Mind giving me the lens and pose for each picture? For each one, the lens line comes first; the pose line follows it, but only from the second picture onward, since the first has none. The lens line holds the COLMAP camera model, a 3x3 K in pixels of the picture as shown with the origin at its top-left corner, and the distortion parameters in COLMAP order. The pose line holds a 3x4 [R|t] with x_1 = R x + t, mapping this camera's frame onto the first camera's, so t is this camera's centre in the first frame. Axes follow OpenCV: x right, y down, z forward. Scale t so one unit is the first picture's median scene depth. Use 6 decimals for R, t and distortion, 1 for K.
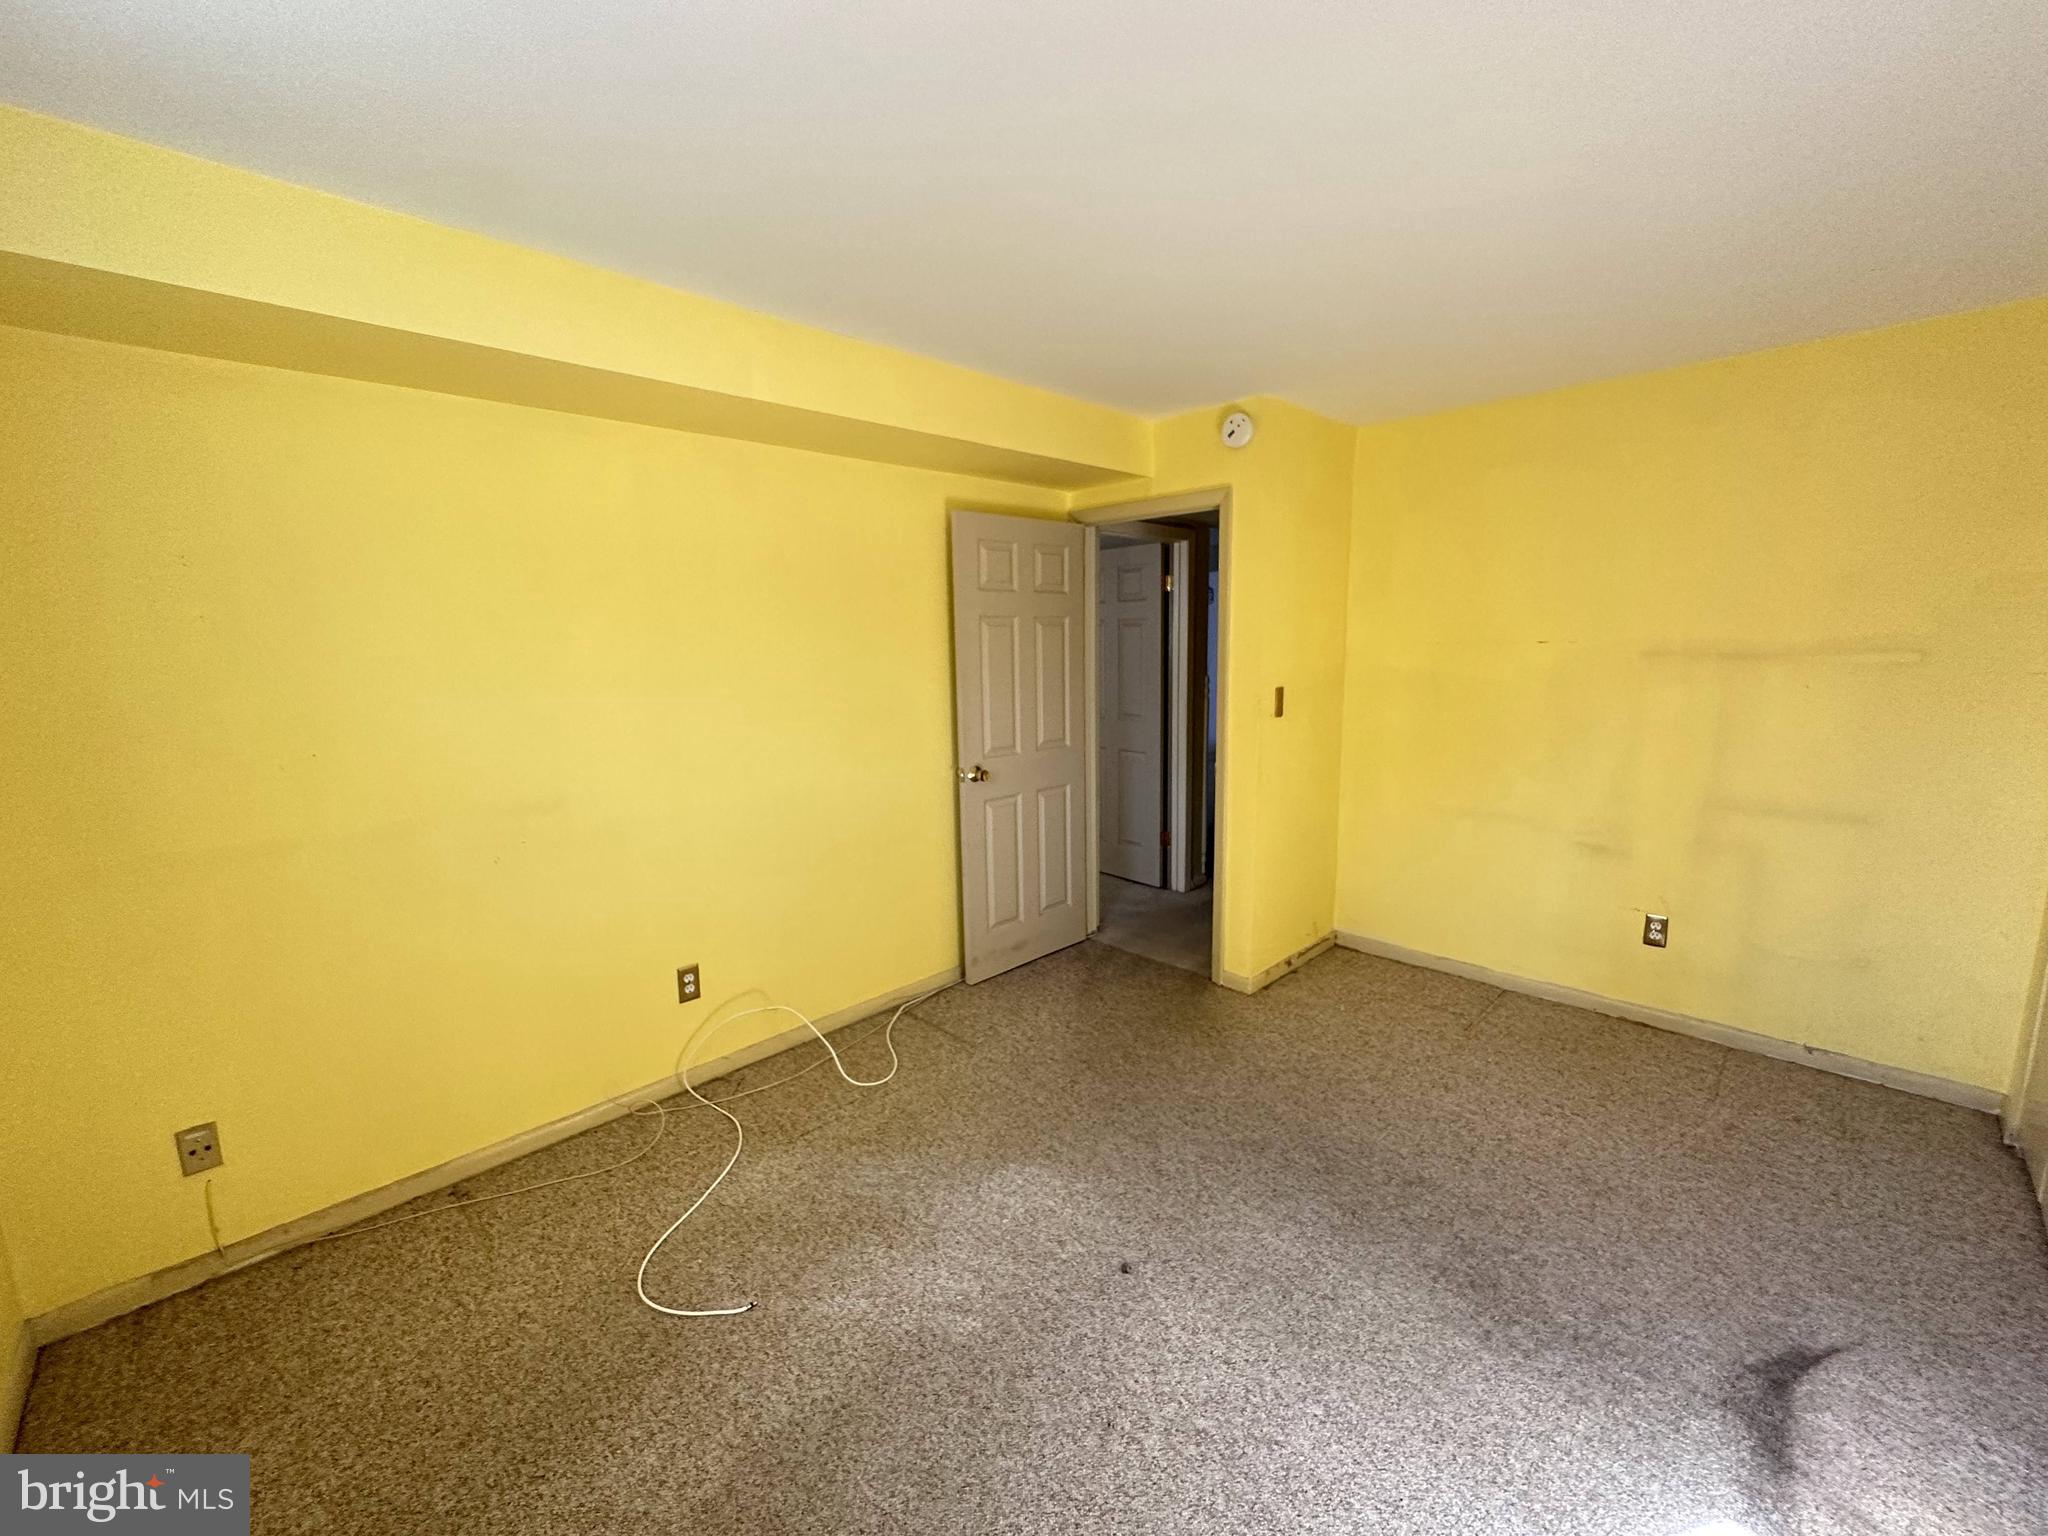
lens RADIAL K [[817.5, 0, 1023.9], [0, 817.5, 769.6], [0, 0, 1]] dist [-0.002689, 0.000641]
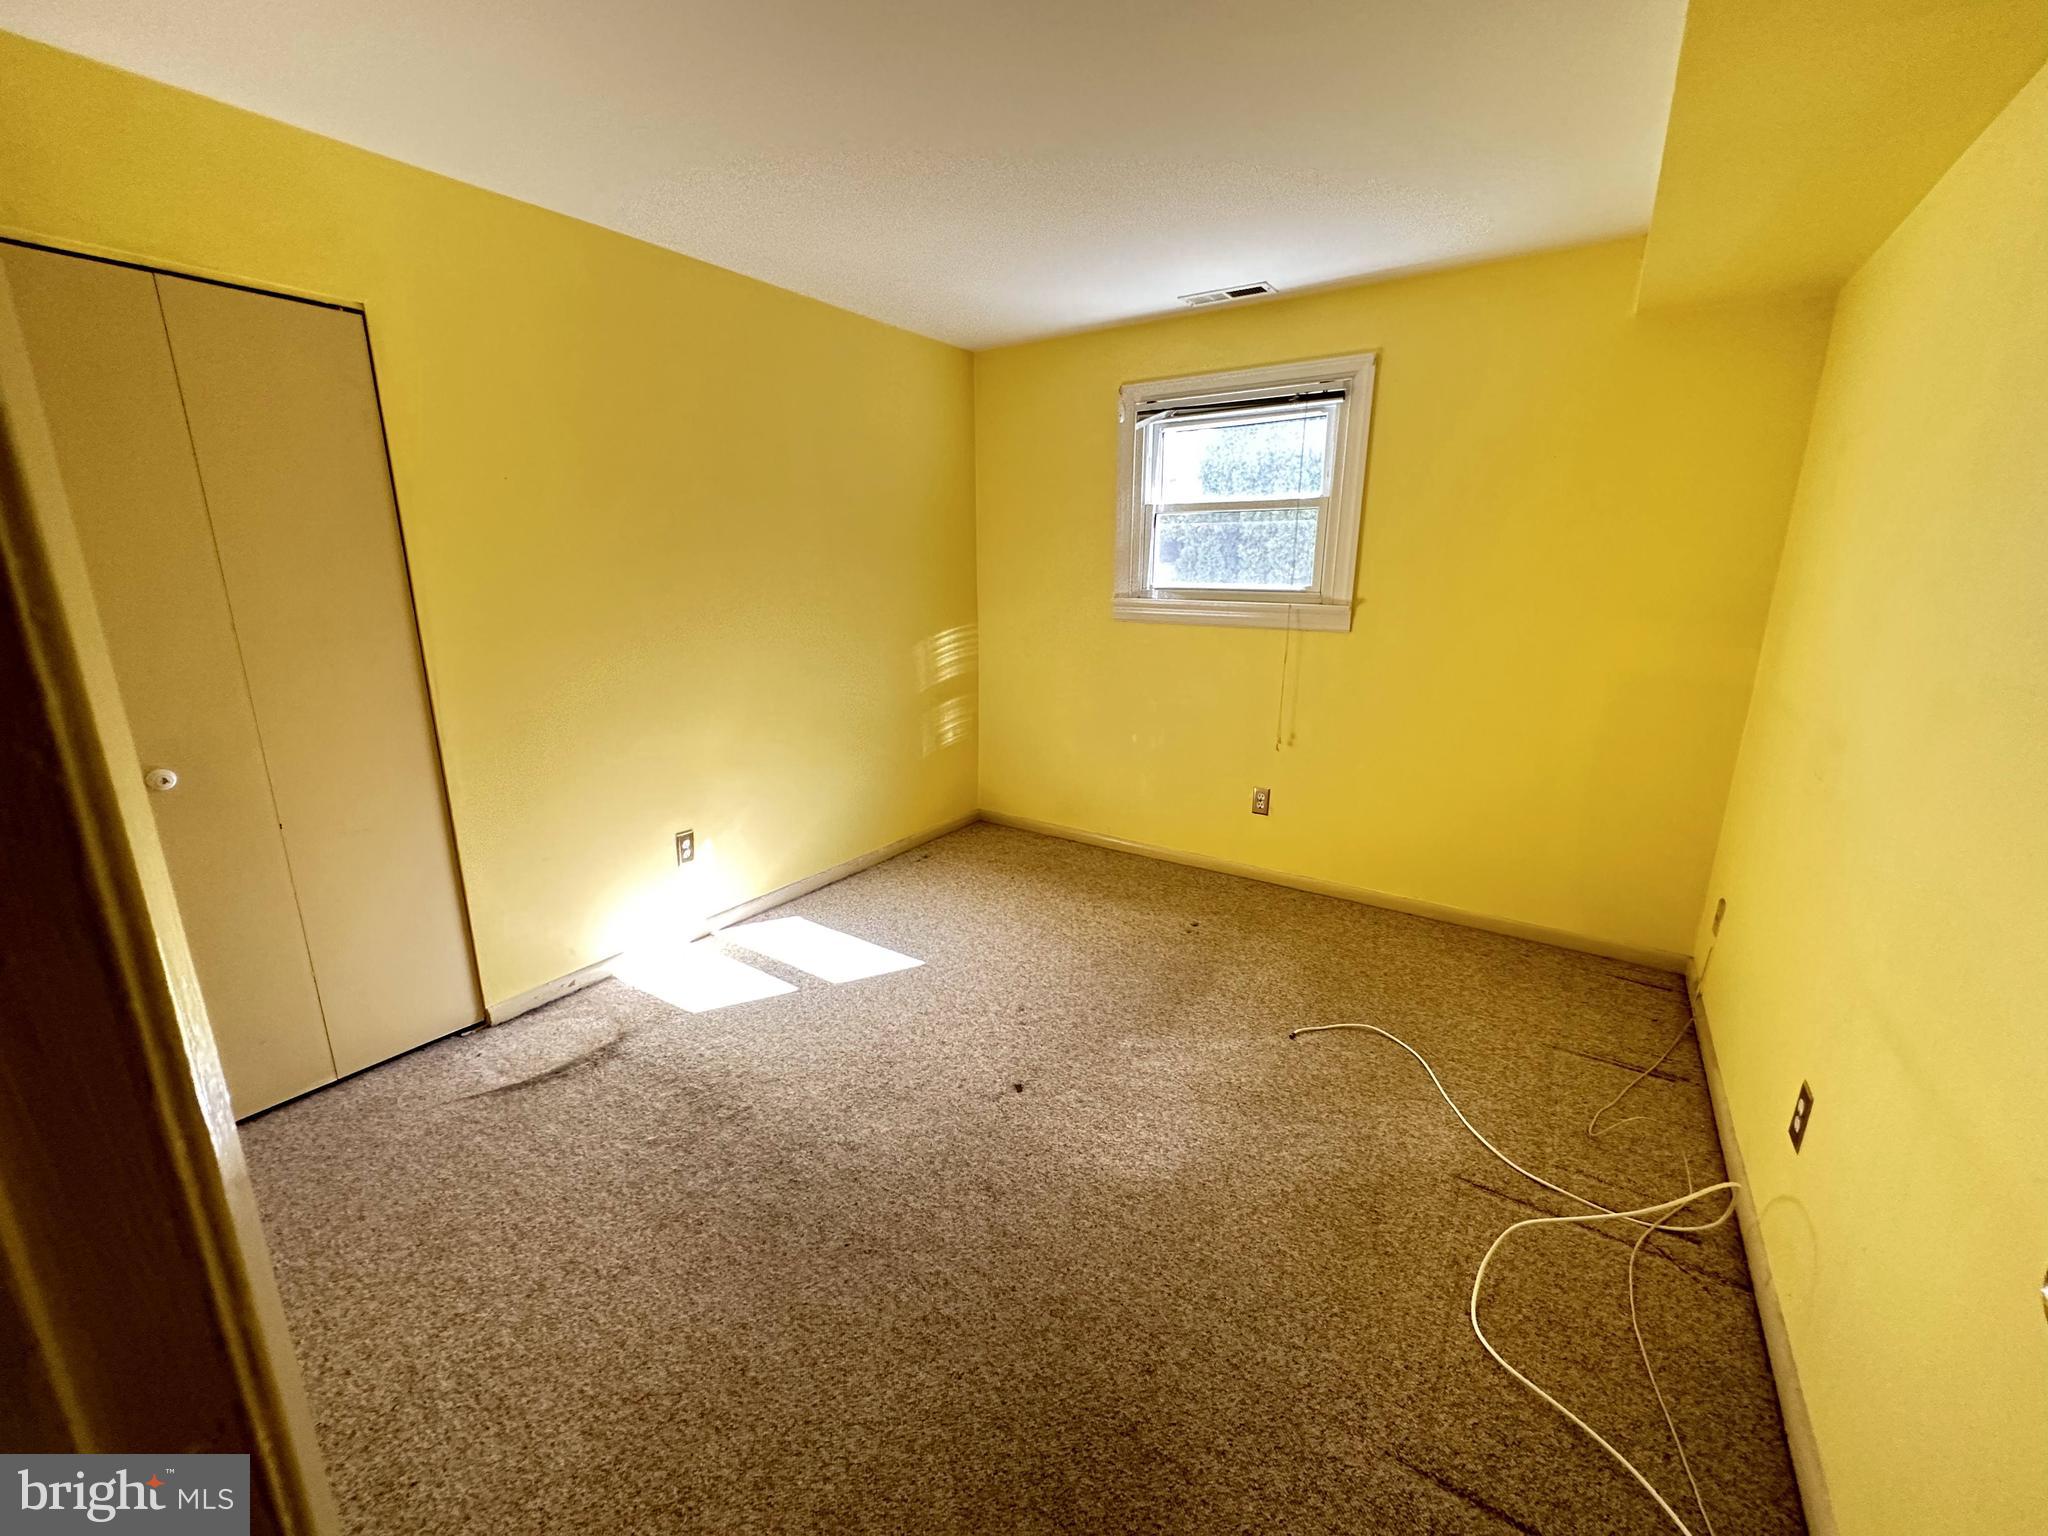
lens RADIAL K [[817.5, 0, 1022.2], [0, 817.5, 766.8], [0, 0, 1]] dist [-0.002689, 0.000641]
pose [[-0.980844, 0.063976, -0.183988, 0.287732], [-0.013257, 0.920414, 0.390719, -0.239460], [0.194342, 0.385674, -0.901935, 1.777761]]
